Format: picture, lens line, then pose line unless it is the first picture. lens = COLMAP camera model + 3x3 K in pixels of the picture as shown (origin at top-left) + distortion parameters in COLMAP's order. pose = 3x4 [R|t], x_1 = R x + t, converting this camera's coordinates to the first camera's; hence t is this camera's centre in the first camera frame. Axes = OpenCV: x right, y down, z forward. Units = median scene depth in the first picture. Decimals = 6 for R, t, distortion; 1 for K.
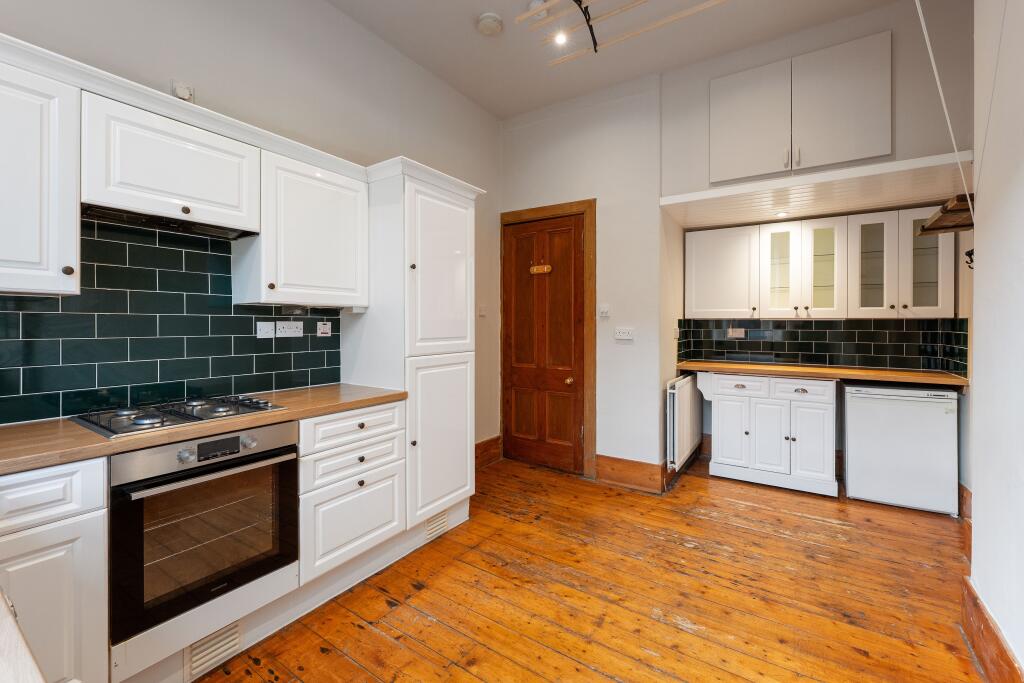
lens RADIAL K [[431.1, 0, 516.8], [0, 431.1, 326.2], [0, 0, 1]] dist [0.000673, 0.000146]
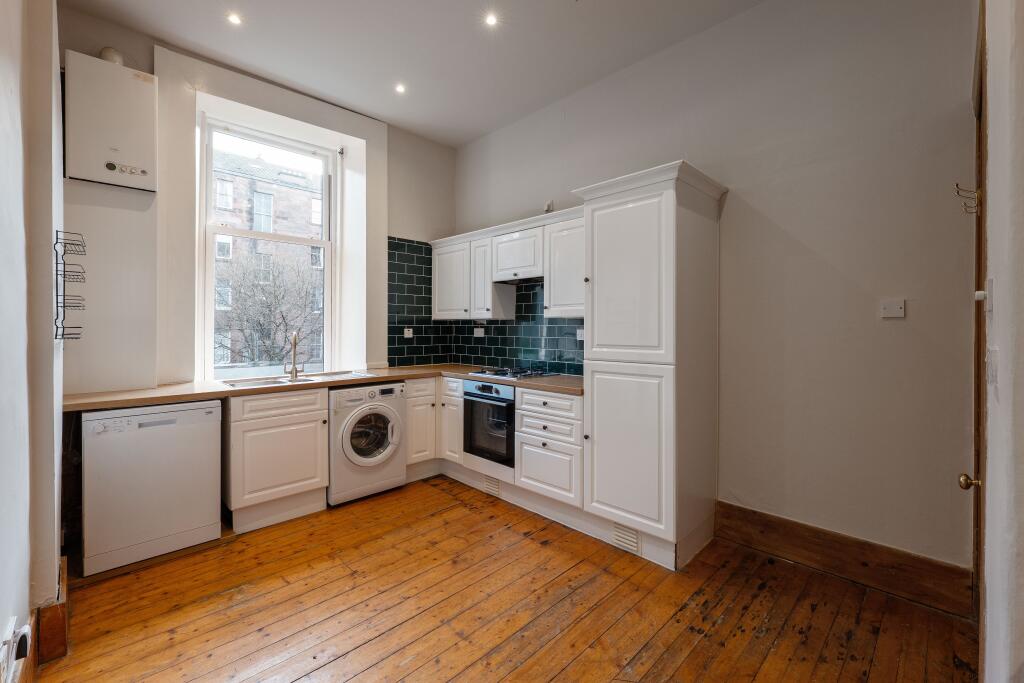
lens RADIAL K [[431.1, 0, 516.8], [0, 431.1, 326.2], [0, 0, 1]] dist [0.000673, 0.000146]
pose [[-0.207345, -0.008636, -0.978230, 1.019276], [-0.008726, 0.999938, -0.006978, -0.008660], [0.978229, 0.007089, -0.207407, 1.190601]]
